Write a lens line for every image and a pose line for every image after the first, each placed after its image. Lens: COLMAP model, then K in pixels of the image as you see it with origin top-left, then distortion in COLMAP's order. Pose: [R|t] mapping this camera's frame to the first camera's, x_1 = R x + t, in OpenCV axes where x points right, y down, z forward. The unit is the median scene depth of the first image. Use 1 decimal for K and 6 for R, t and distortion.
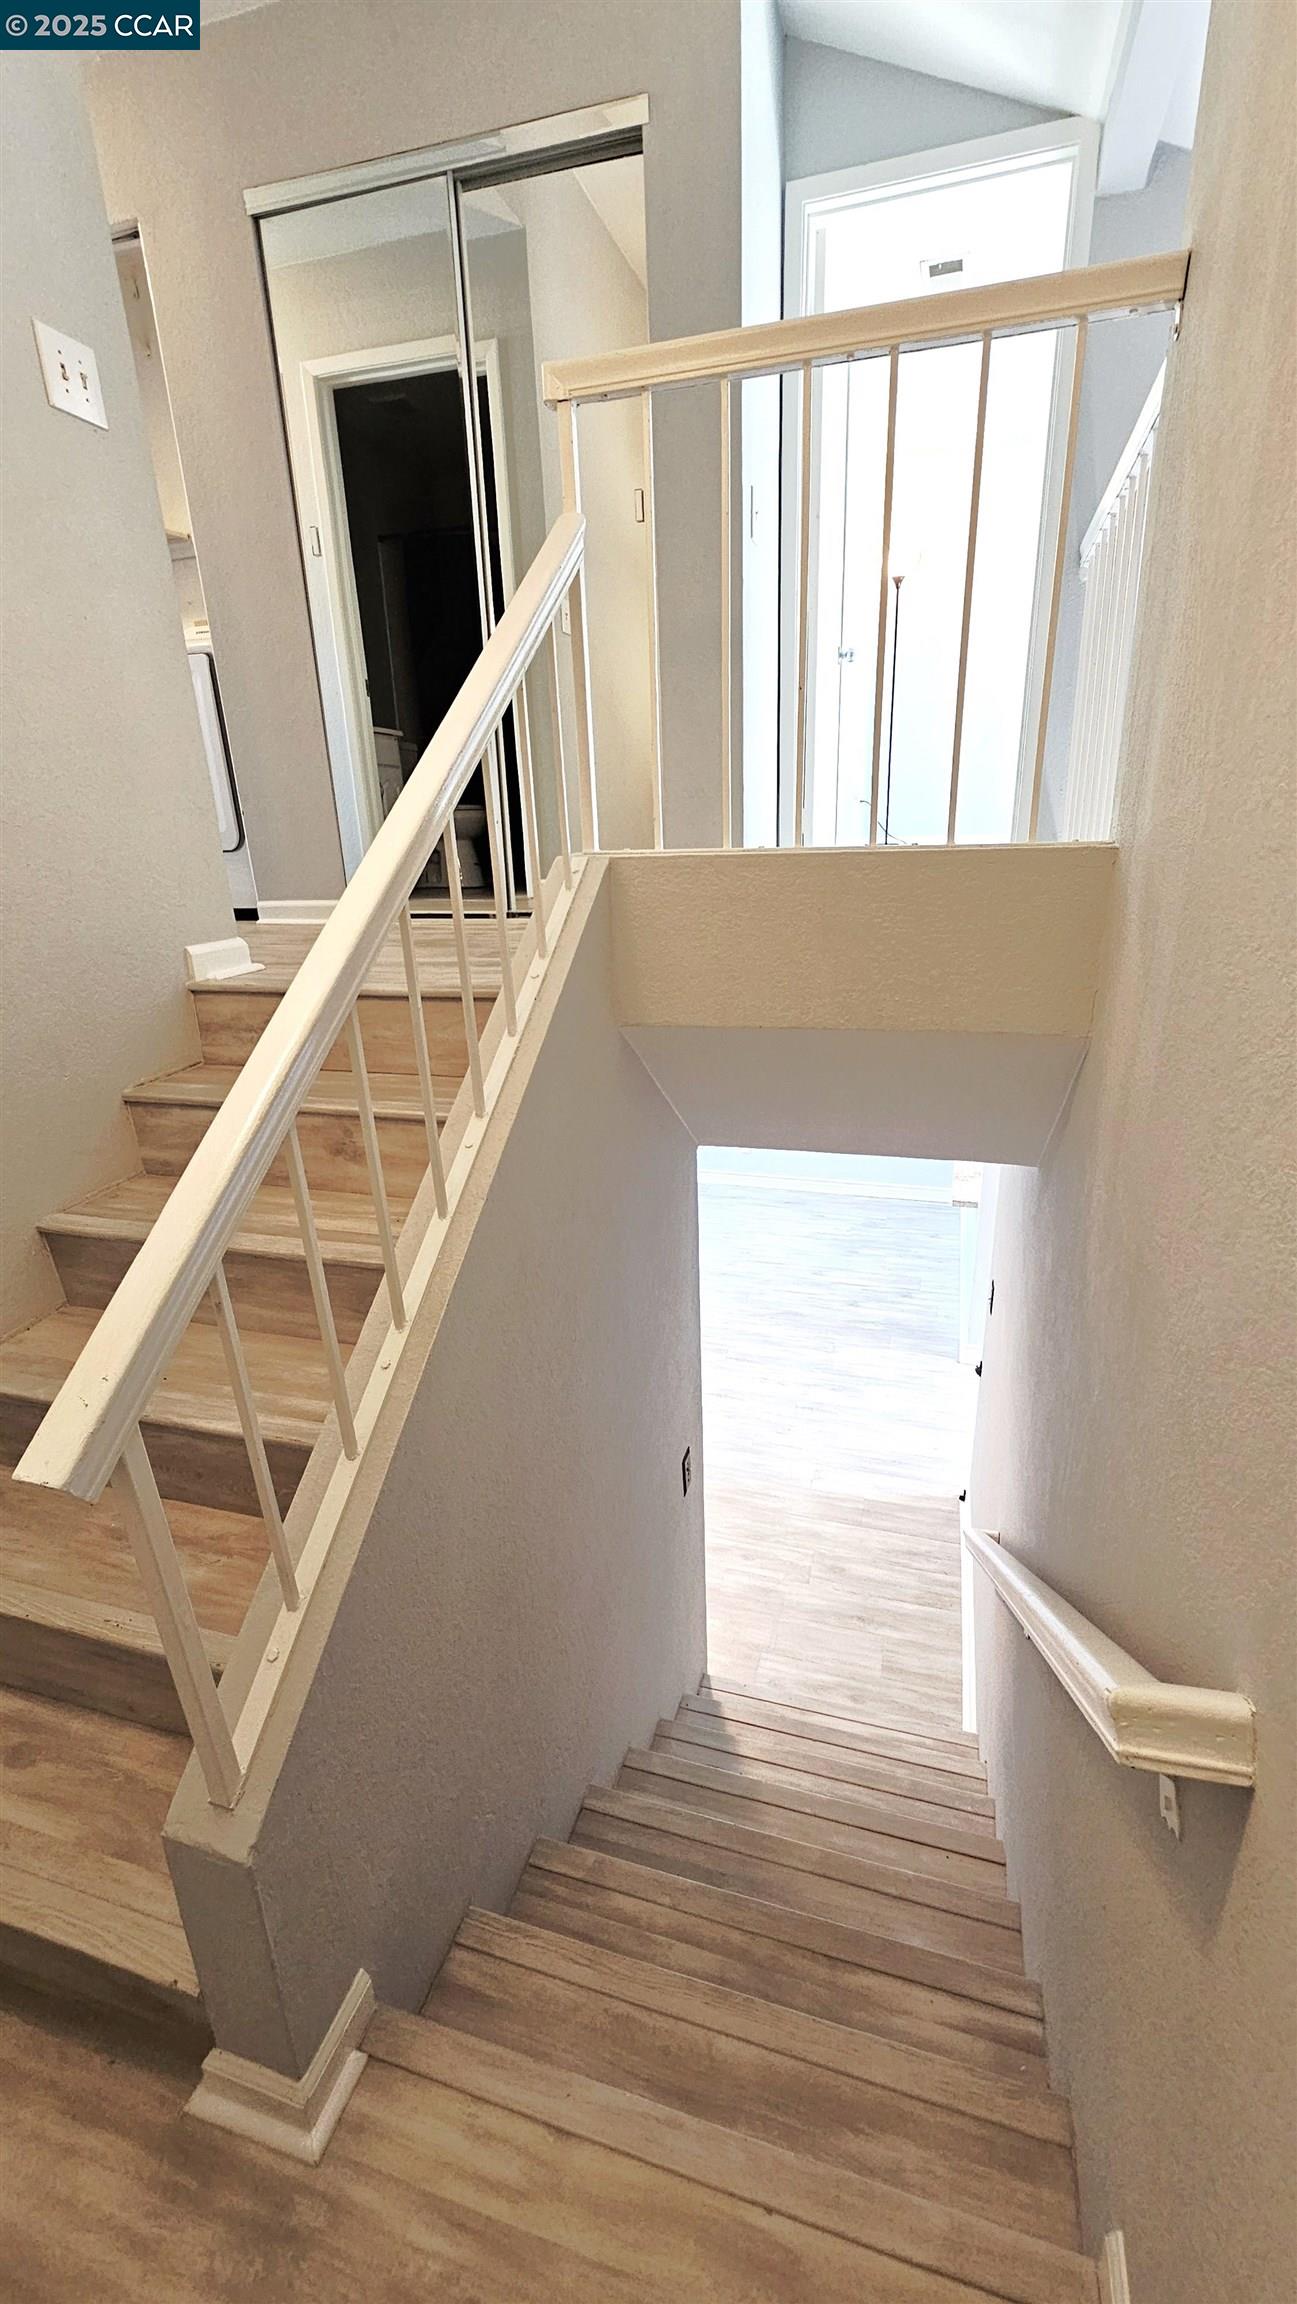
lens RADIAL K [[938.1, 0, 655.2], [0, 938.1, 1150.4], [0, 0, 1]] dist [-0.001618, 0.000775]
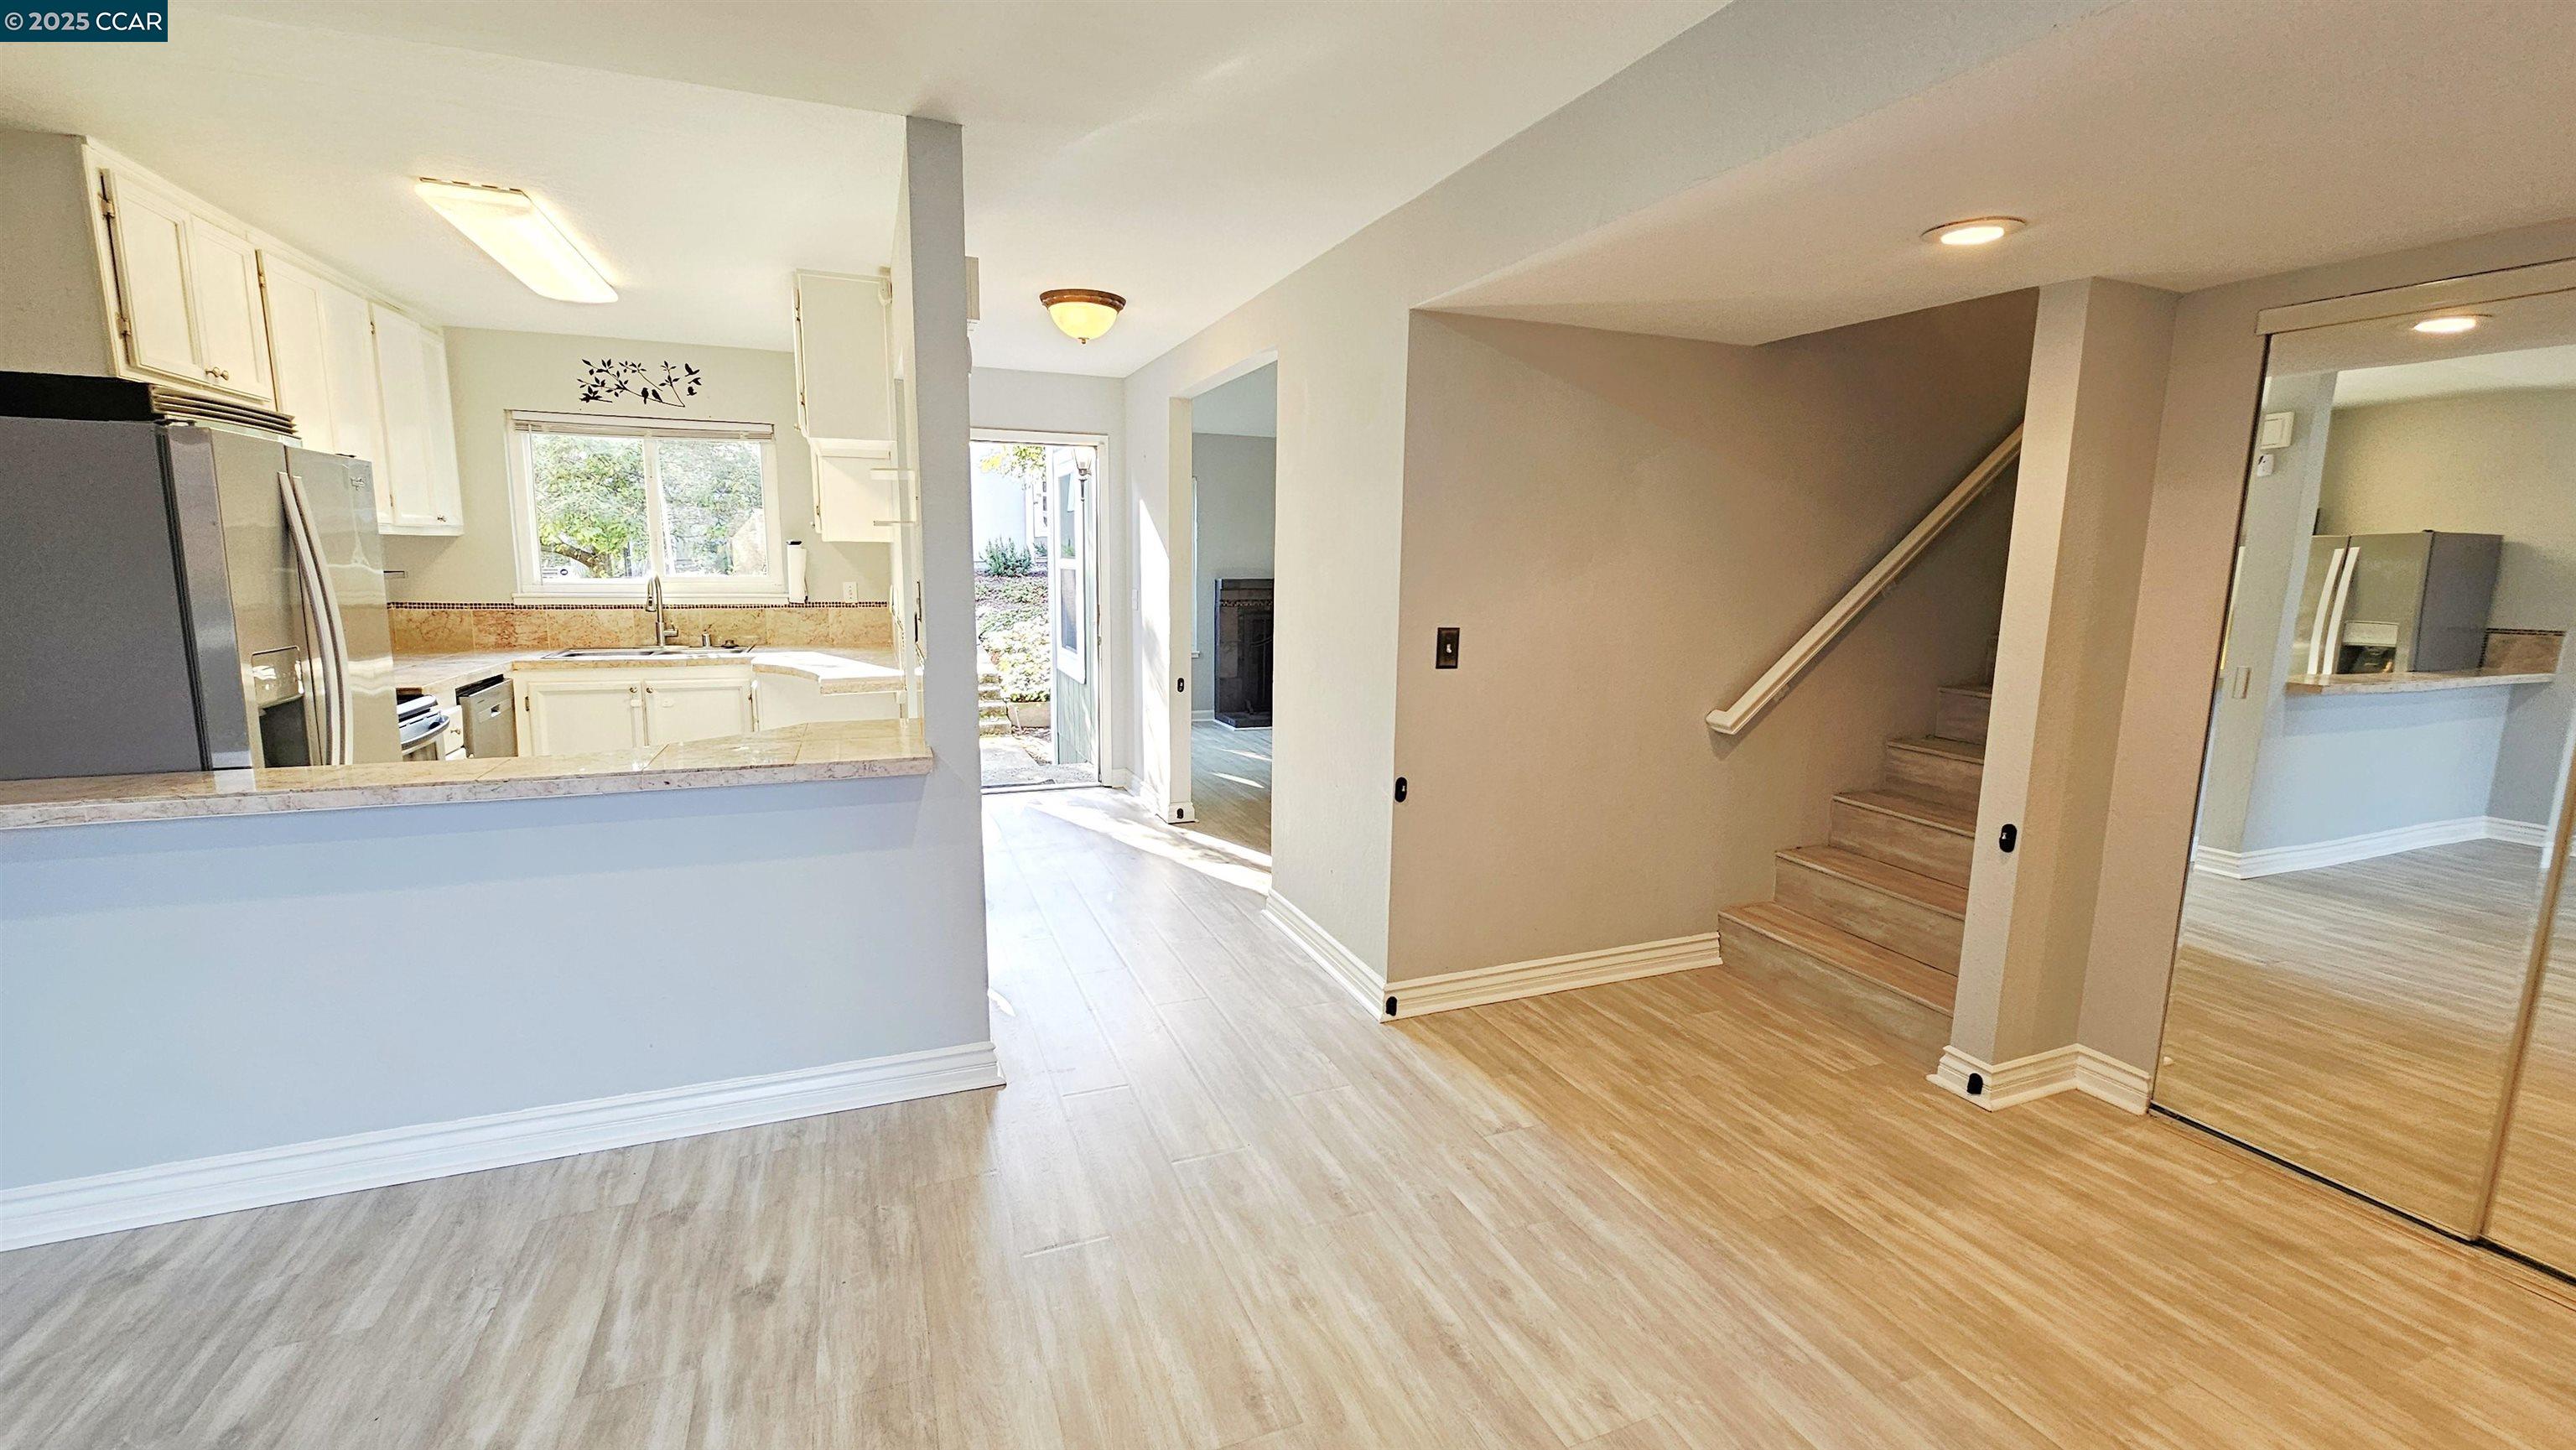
lens RADIAL K [[1048.9, 0, 1288.0], [0, 1048.9, 725.0], [0, 0, 1]] dist [-0.001618, 0.000775]
pose [[-0.627575, -0.100911, 0.771989, -0.203598], [0.272963, 0.900106, 0.339558, -0.101568], [-0.729137, 0.423822, -0.537340, 1.467711]]
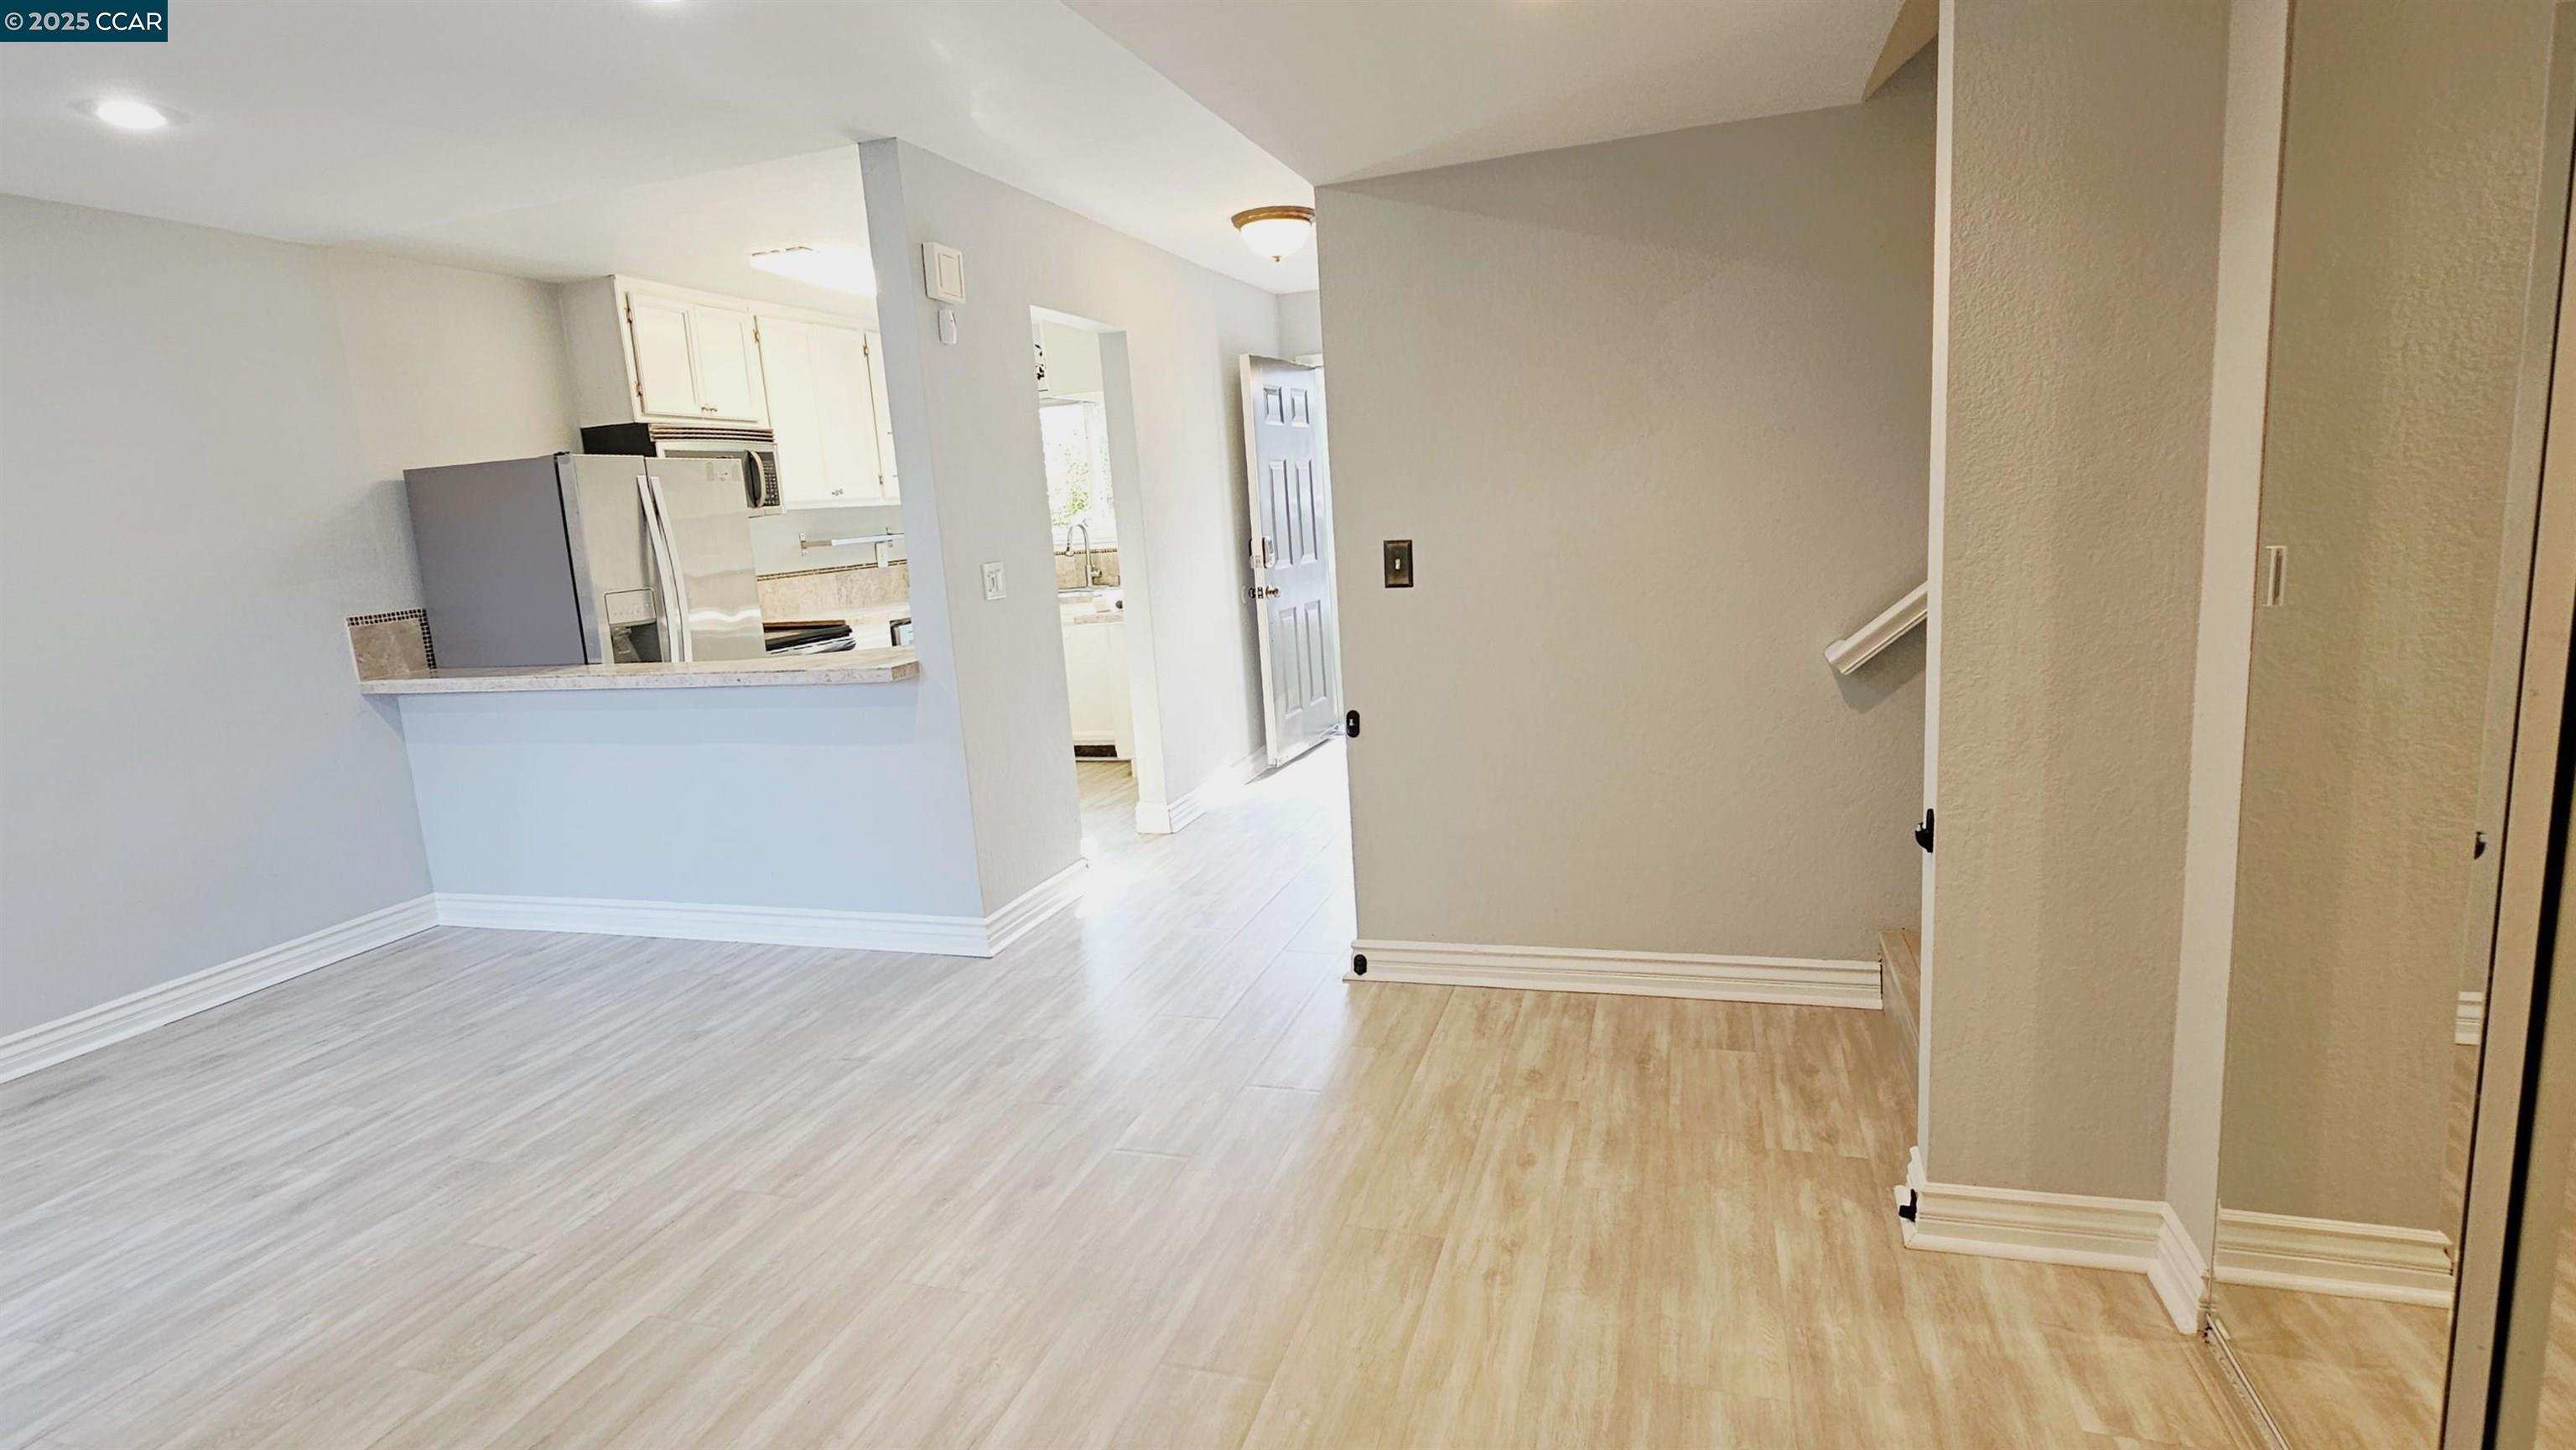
lens RADIAL K [[1263.2, 0, 1288.0], [0, 1263.2, 725.0], [0, 0, 1]] dist [-0.000155, 0.000105]
pose [[0.019344, -0.144002, 0.989388, -0.498610], [0.404684, 0.906017, 0.123955, 0.110569], [-0.914252, 0.397992, 0.075801, 0.977974]]
